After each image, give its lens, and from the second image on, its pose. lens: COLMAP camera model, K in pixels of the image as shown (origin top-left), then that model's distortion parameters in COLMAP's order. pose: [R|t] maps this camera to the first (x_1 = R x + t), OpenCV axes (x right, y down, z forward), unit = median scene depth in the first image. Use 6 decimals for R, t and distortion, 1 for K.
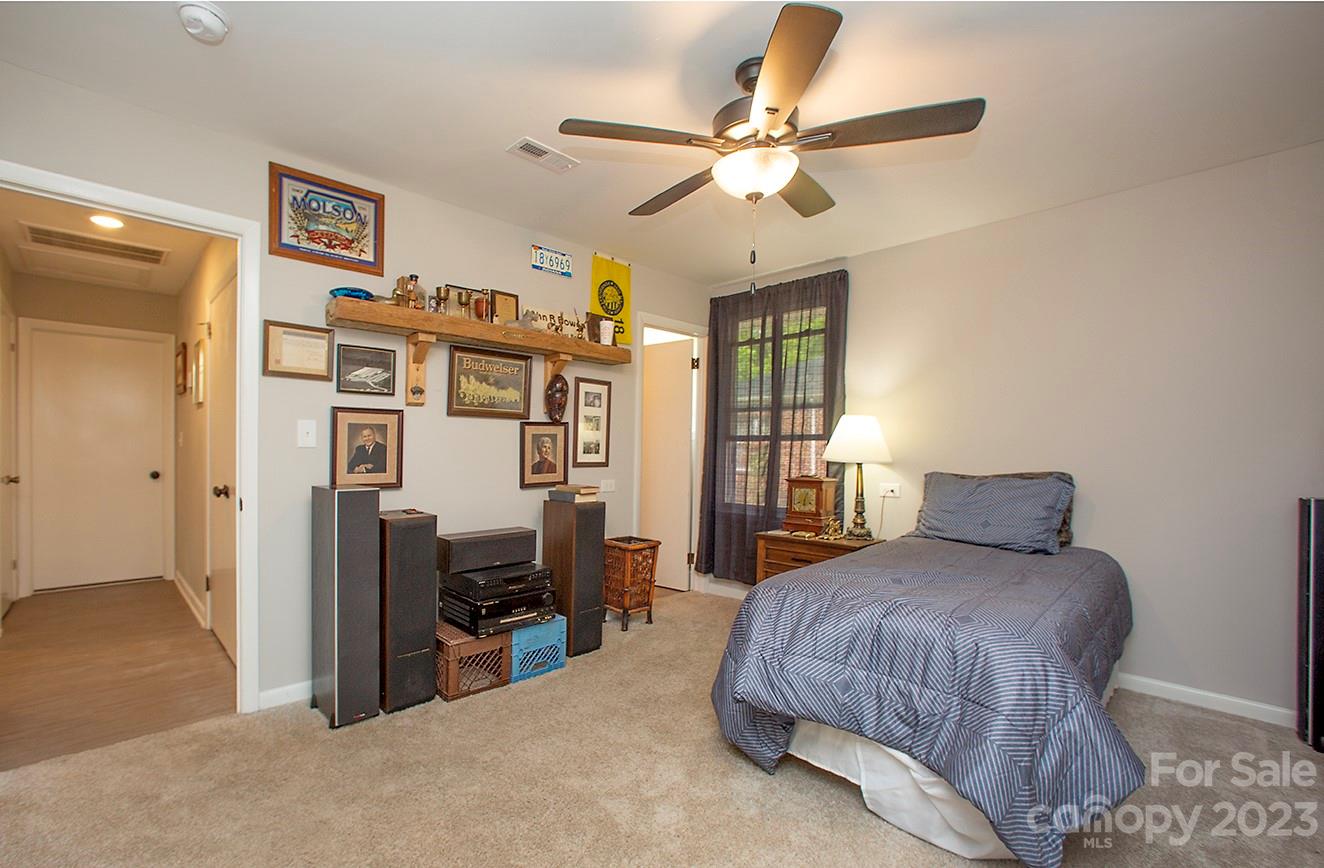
lens RADIAL K [[584.4, 0, 662.8], [0, 584.4, 452.1], [0, 0, 1]] dist [-0.027388, 0.000092]
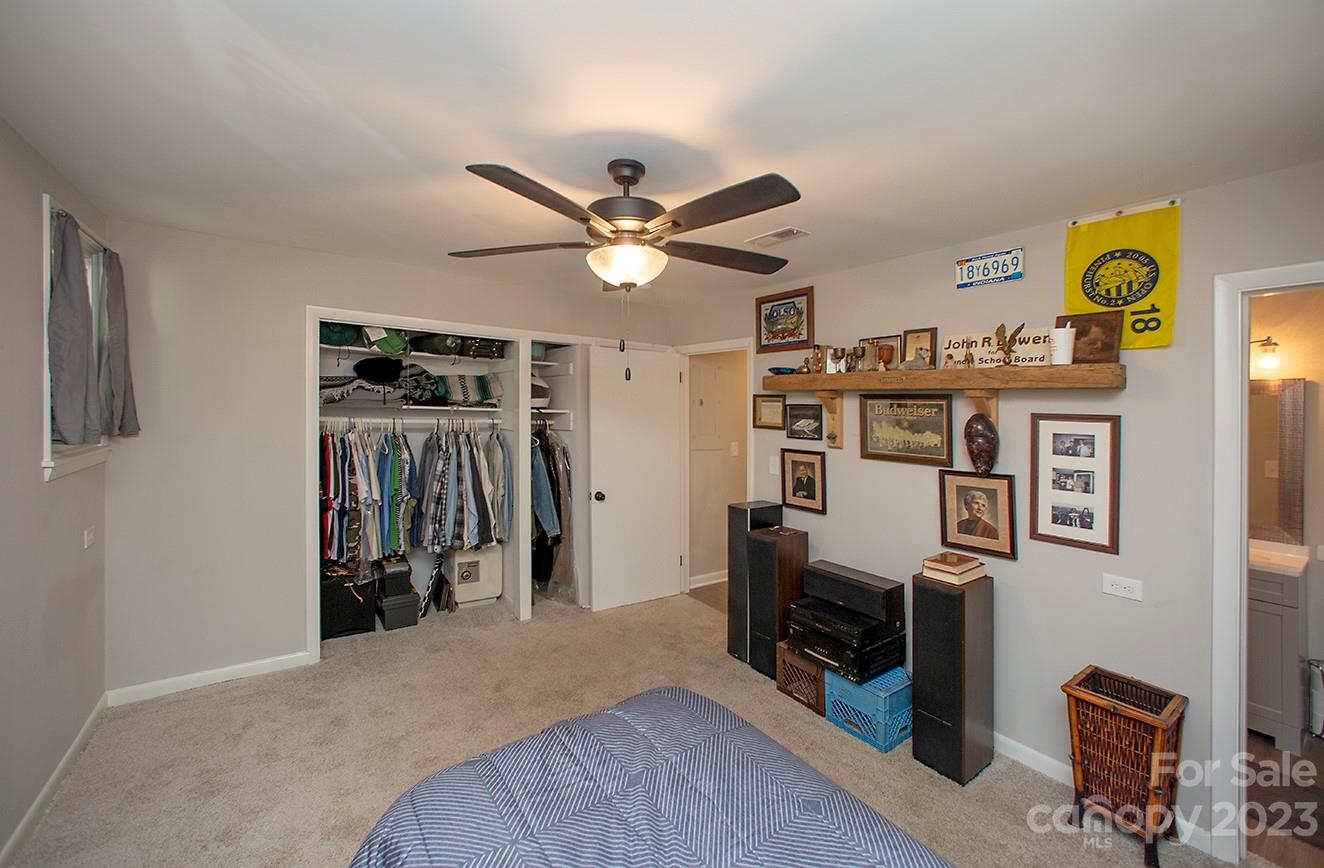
lens RADIAL K [[578.9, 0, 659.0], [0, 578.9, 410.9], [0, 0, 1]] dist [-0.005425, -0.000037]
pose [[-0.214949, 0.009300, -0.976581, 0.748590], [-0.026053, 0.999544, 0.015253, -0.152977], [0.976278, 0.028721, -0.214608, 0.827660]]
